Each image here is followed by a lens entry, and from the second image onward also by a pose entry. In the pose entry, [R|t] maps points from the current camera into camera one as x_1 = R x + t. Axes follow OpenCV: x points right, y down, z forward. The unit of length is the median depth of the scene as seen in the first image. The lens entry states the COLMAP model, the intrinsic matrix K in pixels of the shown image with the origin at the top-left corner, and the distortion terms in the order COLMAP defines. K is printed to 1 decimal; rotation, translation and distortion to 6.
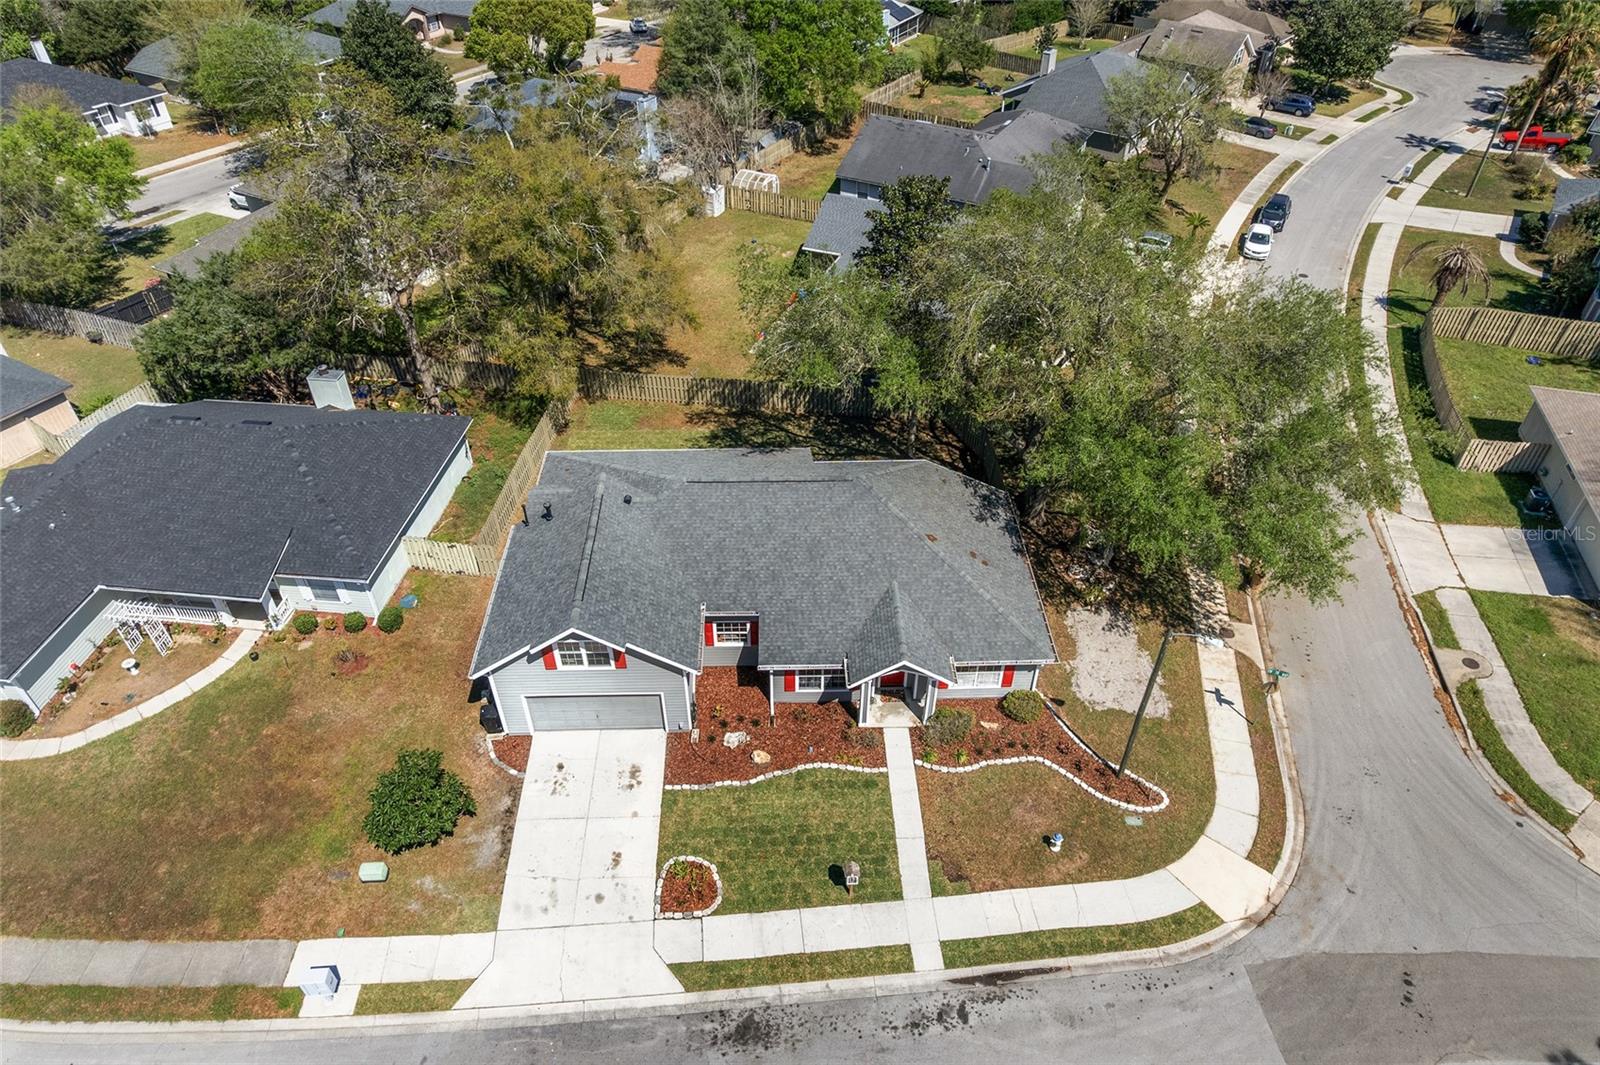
lens RADIAL K [[1034.9, 0, 800.0], [0, 1034.9, 532.5], [0, 0, 1]] dist [-0.066657, 0.061395]
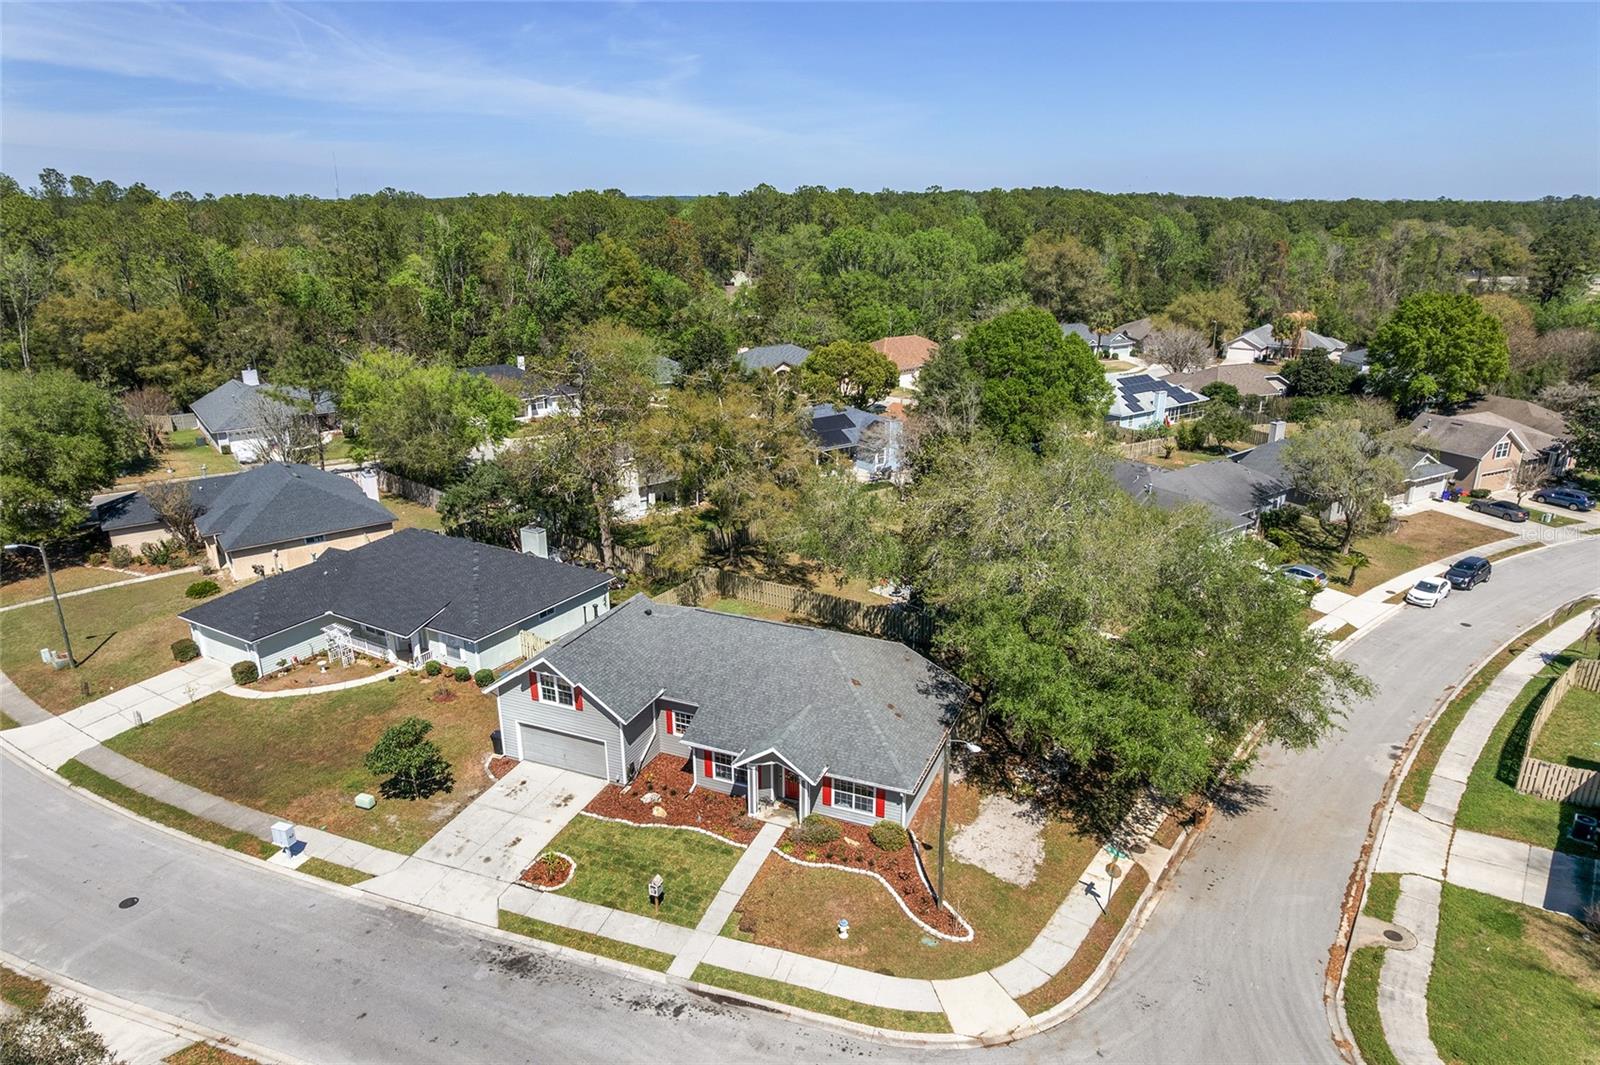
lens RADIAL K [[1034.9, 0, 800.0], [0, 1034.9, 532.5], [0, 0, 1]] dist [-0.066657, 0.061395]
pose [[0.909652, 0.124962, -0.396128, 0.574073], [-0.261355, 0.913421, -0.312018, 0.260970], [0.322841, 0.387358, 0.863555, -0.128957]]
